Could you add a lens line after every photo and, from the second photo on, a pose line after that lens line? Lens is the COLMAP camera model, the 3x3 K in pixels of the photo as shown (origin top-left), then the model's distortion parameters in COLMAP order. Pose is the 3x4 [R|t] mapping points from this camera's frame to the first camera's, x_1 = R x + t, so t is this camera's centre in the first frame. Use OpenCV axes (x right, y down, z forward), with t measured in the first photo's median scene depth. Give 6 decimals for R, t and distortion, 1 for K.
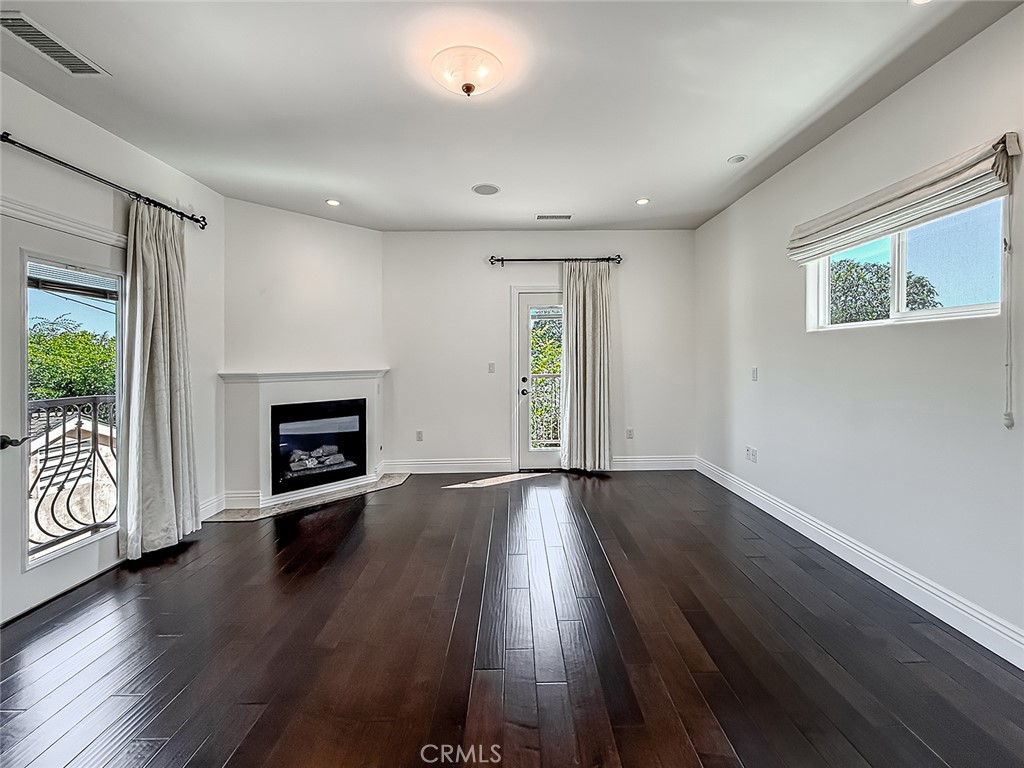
lens RADIAL K [[418.4, 0, 517.7], [0, 418.4, 378.3], [0, 0, 1]] dist [0.000378, -0.000077]
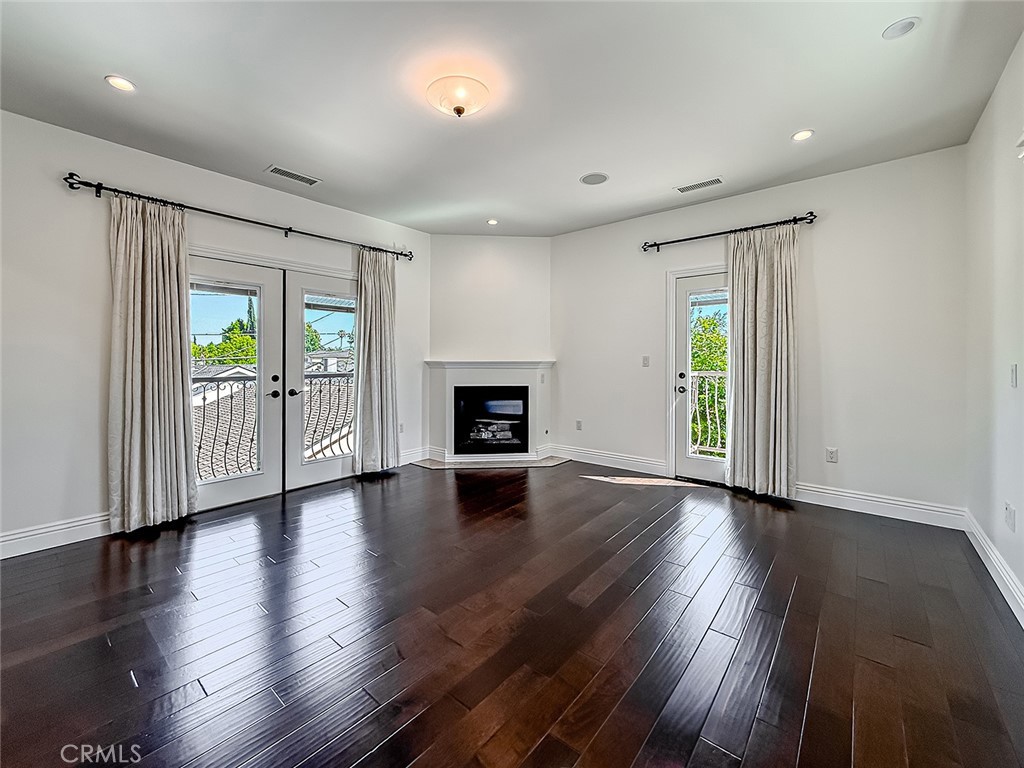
lens RADIAL K [[418.4, 0, 517.7], [0, 418.4, 378.3], [0, 0, 1]] dist [0.000378, -0.000077]
pose [[0.760516, 0.040732, -0.648041, 0.358993], [-0.039347, 0.999087, 0.016622, 0.009003], [0.648126, 0.012857, 0.761424, 0.107545]]
